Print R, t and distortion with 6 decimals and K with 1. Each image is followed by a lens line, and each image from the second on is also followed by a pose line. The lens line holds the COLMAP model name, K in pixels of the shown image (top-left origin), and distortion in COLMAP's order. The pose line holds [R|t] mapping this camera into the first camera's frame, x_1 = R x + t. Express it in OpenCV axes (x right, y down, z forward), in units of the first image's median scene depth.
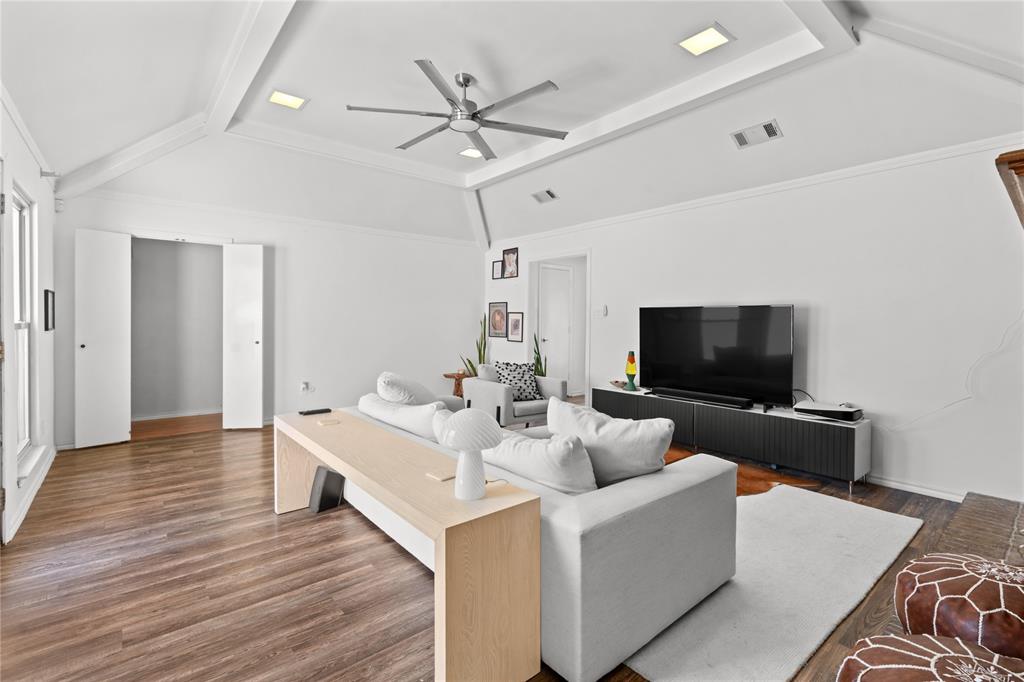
lens RADIAL K [[462.6, 0, 501.1], [0, 462.6, 324.7], [0, 0, 1]] dist [-0.002131, 0.000986]
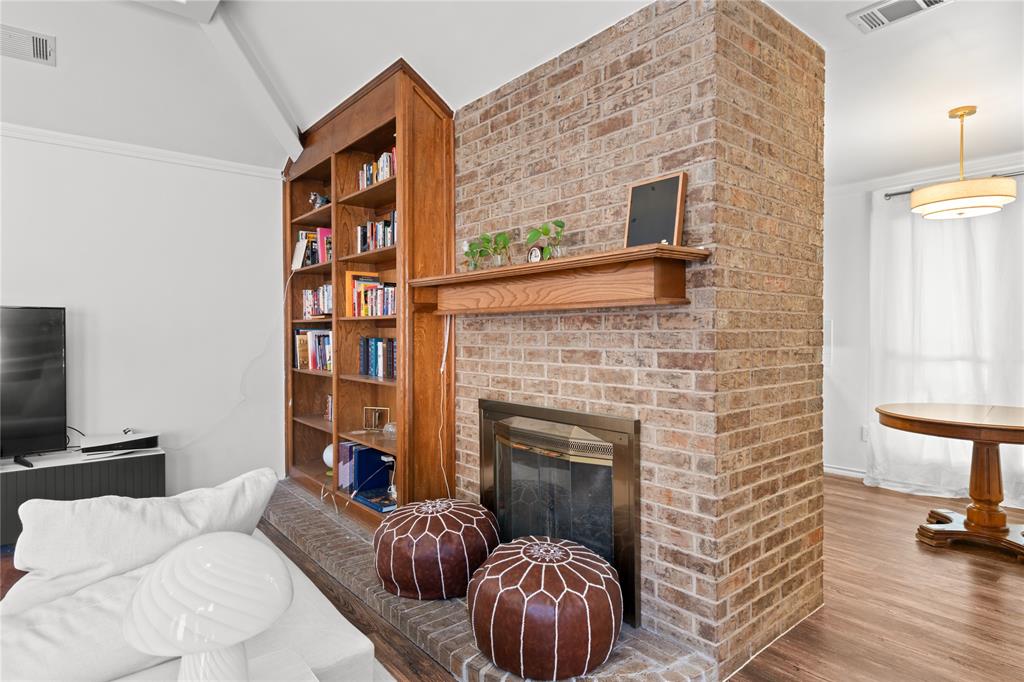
lens RADIAL K [[562.4, 0, 510.4], [0, 562.4, 338.8], [0, 0, 1]] dist [0.003699, 0.000186]
pose [[-0.004821, -0.021311, 0.999761, -0.254274], [0.014579, 0.999665, 0.021379, -0.002488], [-0.999882, 0.014679, -0.004509, 0.320648]]
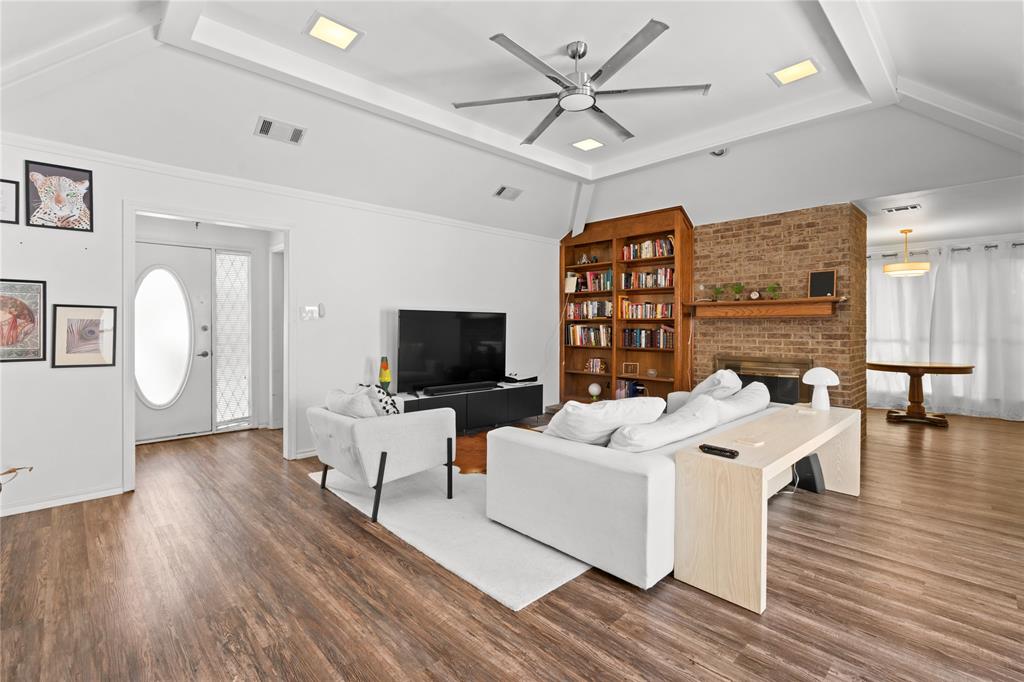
lens RADIAL K [[462.6, 0, 516.9], [0, 462.6, 327.2], [0, 0, 1]] dist [-0.002131, 0.000986]
pose [[-0.083483, -0.010538, 0.996454, -0.844179], [0.006818, 0.999915, 0.011146, -0.012188], [-0.996486, 0.007724, -0.083404, 1.060579]]
